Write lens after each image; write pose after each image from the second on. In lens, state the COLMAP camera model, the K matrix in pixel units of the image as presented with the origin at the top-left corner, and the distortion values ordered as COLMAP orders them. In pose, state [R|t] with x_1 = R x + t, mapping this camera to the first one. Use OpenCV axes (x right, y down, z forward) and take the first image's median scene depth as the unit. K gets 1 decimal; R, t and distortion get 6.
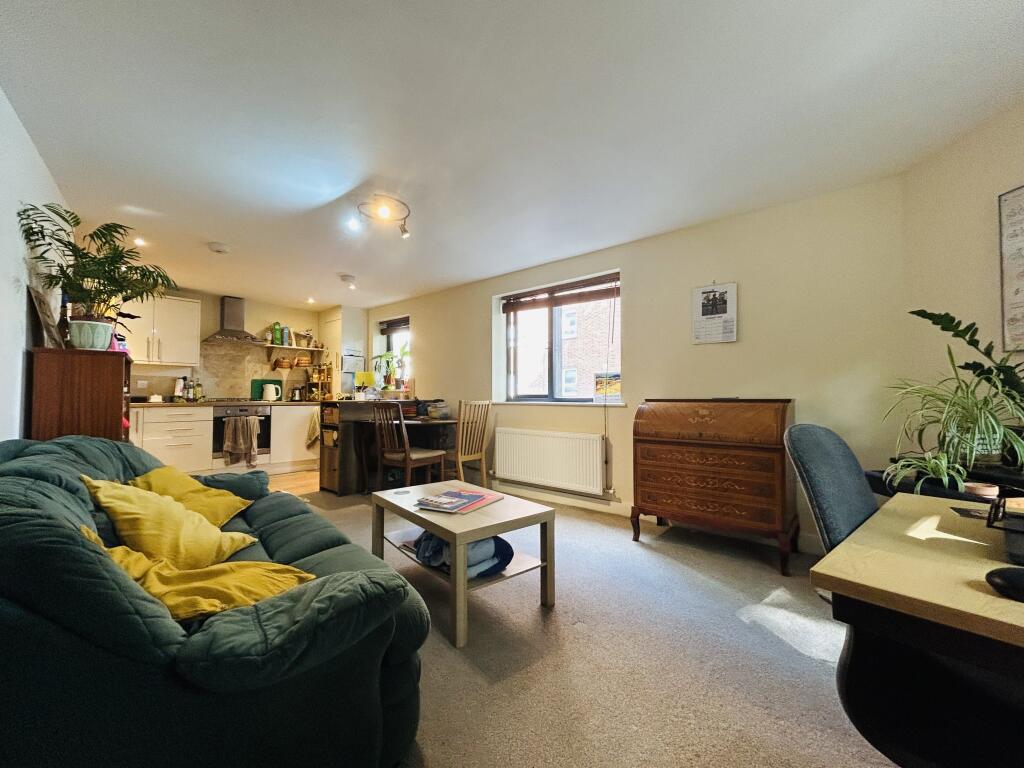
lens RADIAL K [[413.0, 0, 512.0], [0, 413.0, 384.0], [0, 0, 1]] dist [-0.001207, -0.000192]
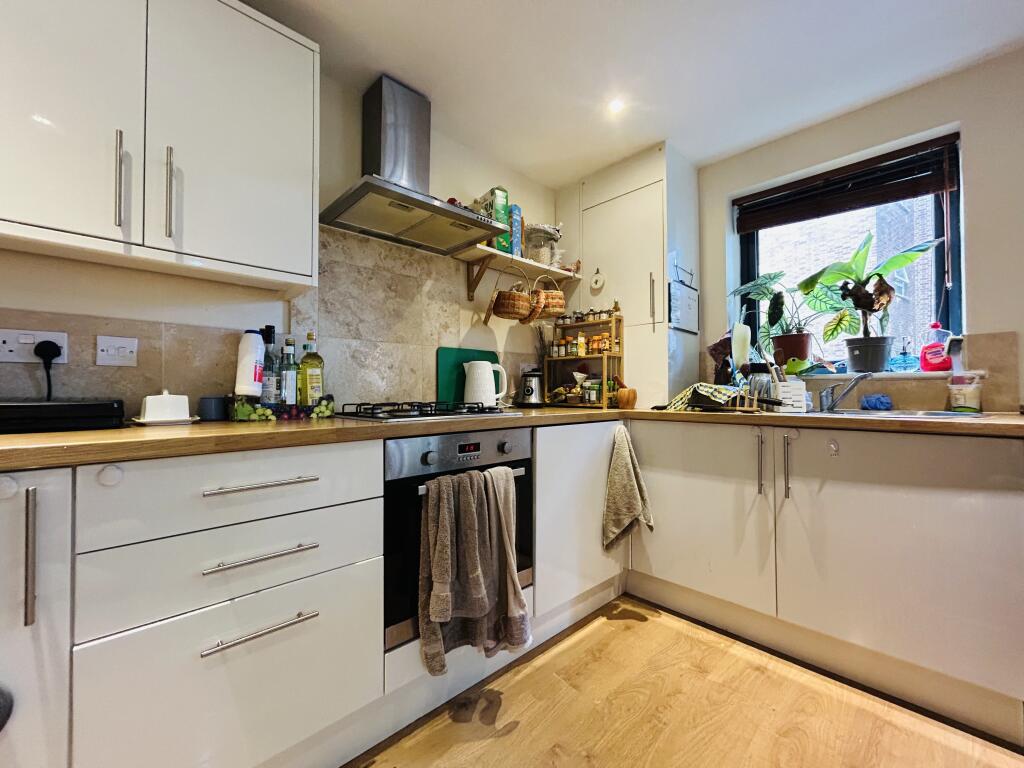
lens RADIAL K [[413.0, 0, 512.0], [0, 413.0, 384.0], [0, 0, 1]] dist [-0.001207, -0.000192]
pose [[0.995623, -0.005889, -0.093271, -0.579632], [0.007072, 0.999899, 0.012357, 0.018012], [0.093189, -0.012963, 0.995564, 0.708699]]
